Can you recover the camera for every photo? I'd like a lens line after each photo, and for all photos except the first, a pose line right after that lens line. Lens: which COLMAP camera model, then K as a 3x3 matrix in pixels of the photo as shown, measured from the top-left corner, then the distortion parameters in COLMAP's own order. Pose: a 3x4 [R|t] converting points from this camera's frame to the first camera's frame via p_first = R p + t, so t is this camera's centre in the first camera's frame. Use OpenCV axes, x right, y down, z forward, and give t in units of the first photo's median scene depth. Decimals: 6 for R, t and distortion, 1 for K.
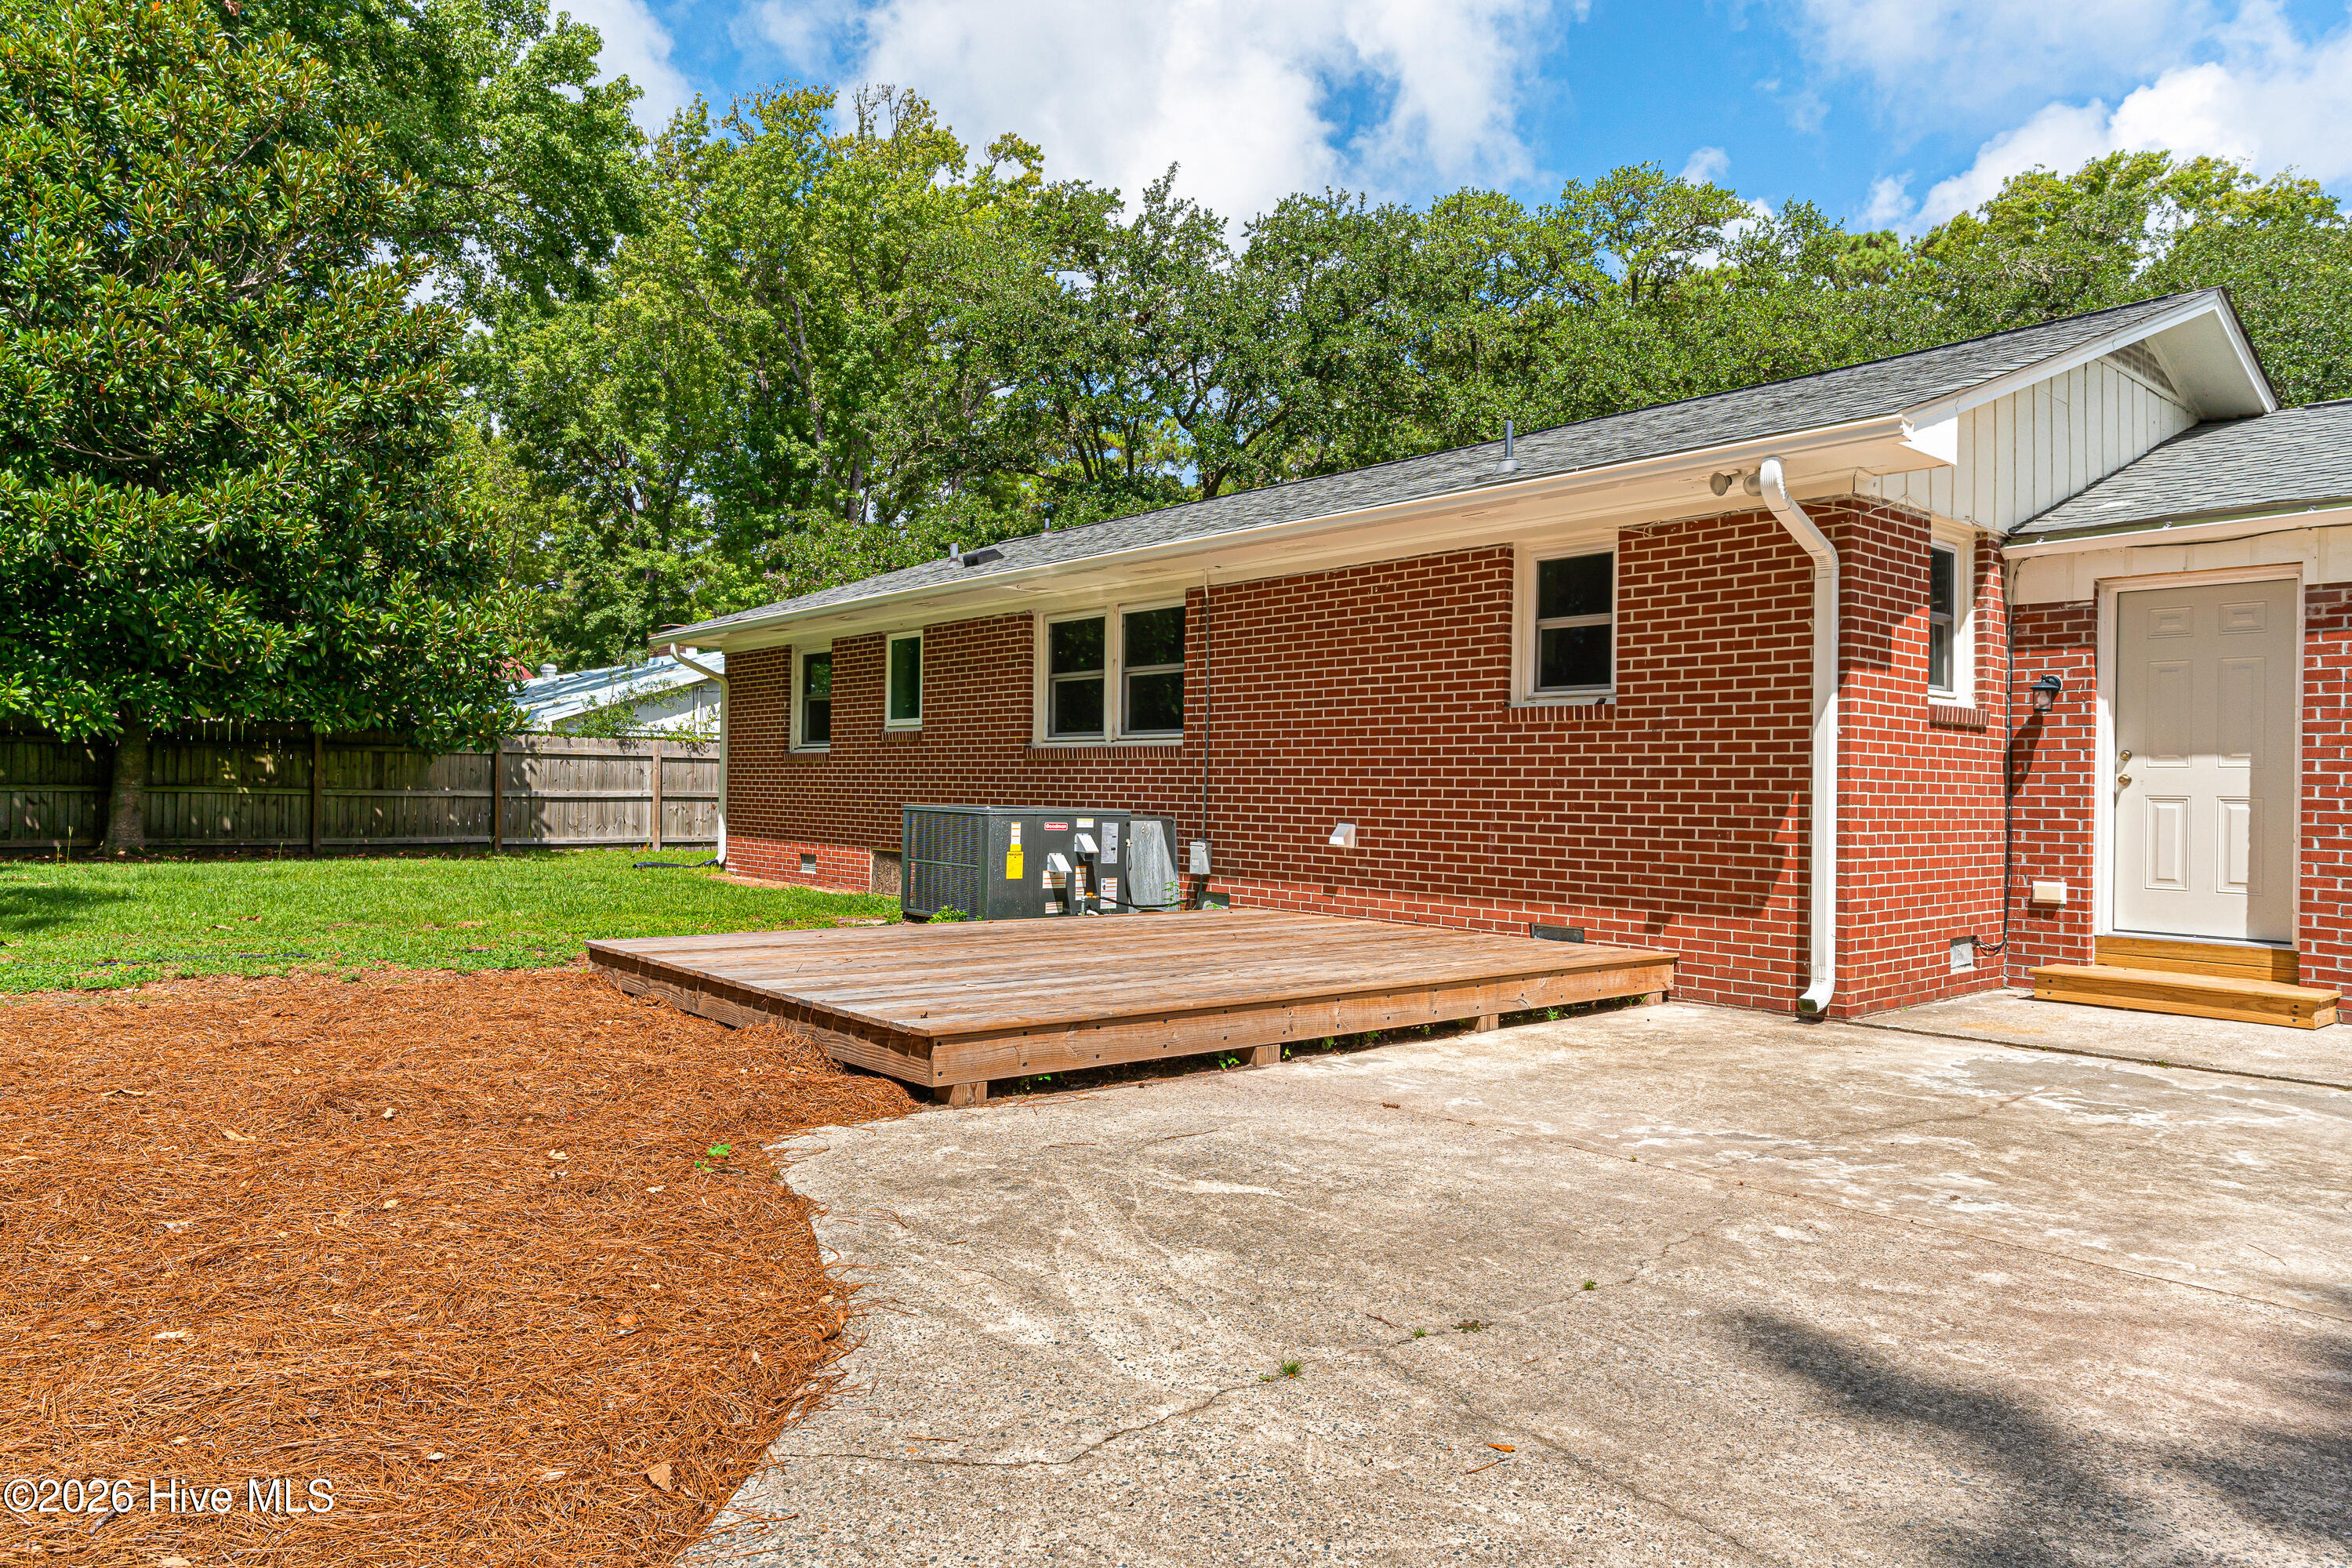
lens RADIAL K [[1462.5, 0, 1176.0], [0, 1462.5, 784.0], [0, 0, 1]] dist [-0.005363, -0.000199]
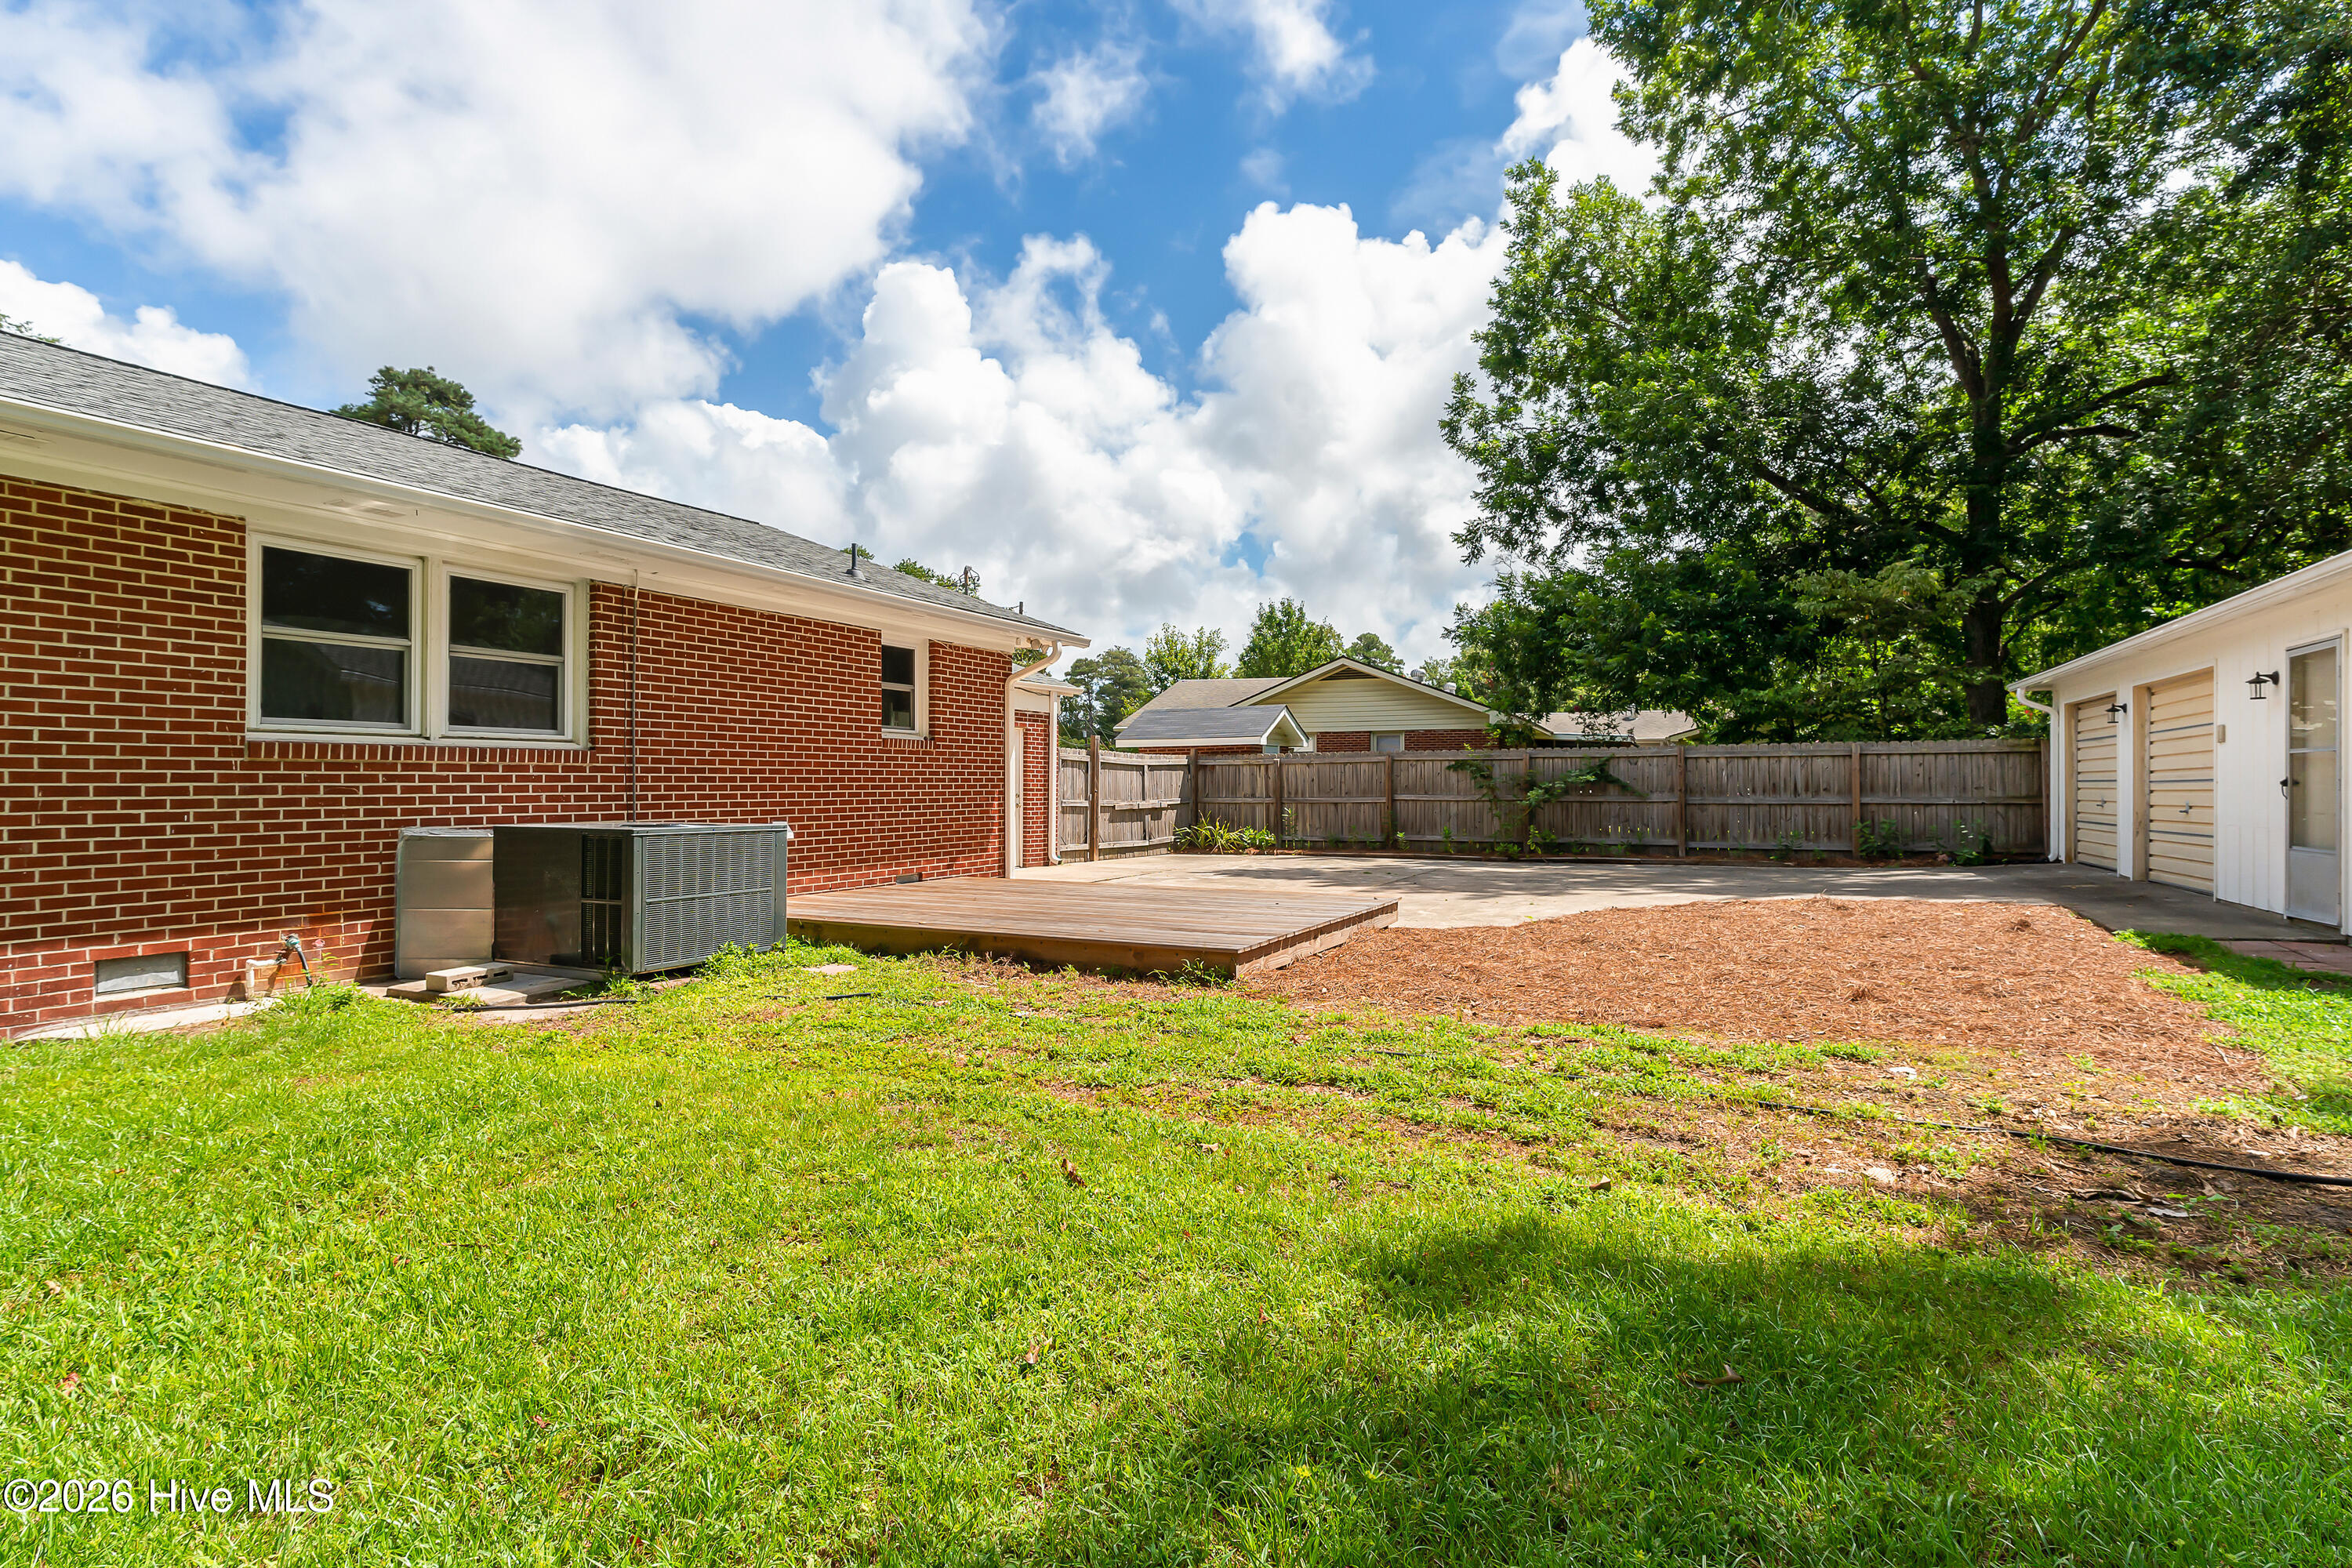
lens RADIAL K [[1181.6, 0, 1176.0], [0, 1181.6, 784.0], [0, 0, 1]] dist [-0.016747, 0.000856]
pose [[-0.398012, -0.016091, 0.917239, -0.751551], [-0.010489, 0.999861, 0.012989, -0.016984], [-0.917320, -0.004451, -0.398126, 0.876589]]
